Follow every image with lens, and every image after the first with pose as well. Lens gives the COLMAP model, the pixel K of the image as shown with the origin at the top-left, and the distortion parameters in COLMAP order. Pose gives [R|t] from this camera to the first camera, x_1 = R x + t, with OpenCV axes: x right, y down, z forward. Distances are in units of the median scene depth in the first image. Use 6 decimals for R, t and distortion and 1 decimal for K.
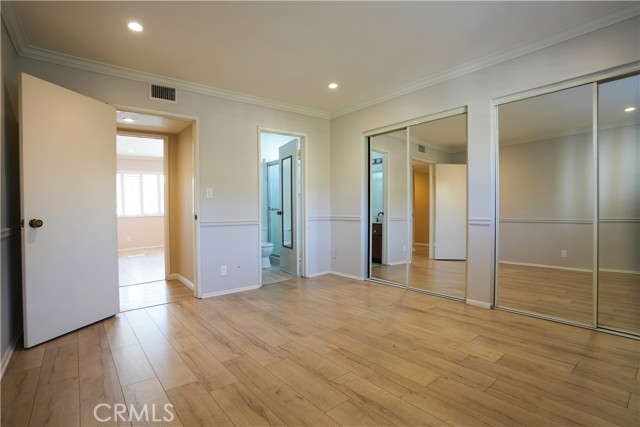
lens RADIAL K [[311.7, 0, 319.2], [0, 311.7, 214.7], [0, 0, 1]] dist [-0.054226, 0.005527]
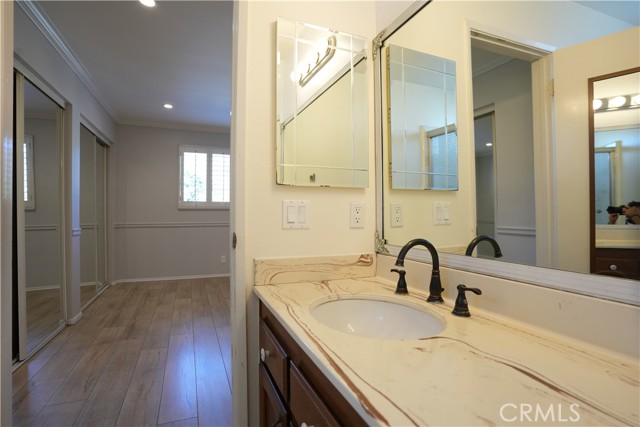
lens RADIAL K [[311.7, 0, 315.9], [0, 311.7, 214.8], [0, 0, 1]] dist [-0.054226, 0.005527]
pose [[-0.958708, 0.006251, 0.284325, -0.618818], [0.009425, 0.999908, 0.009797, -0.044078], [-0.284237, 0.012072, -0.958678, 2.224558]]
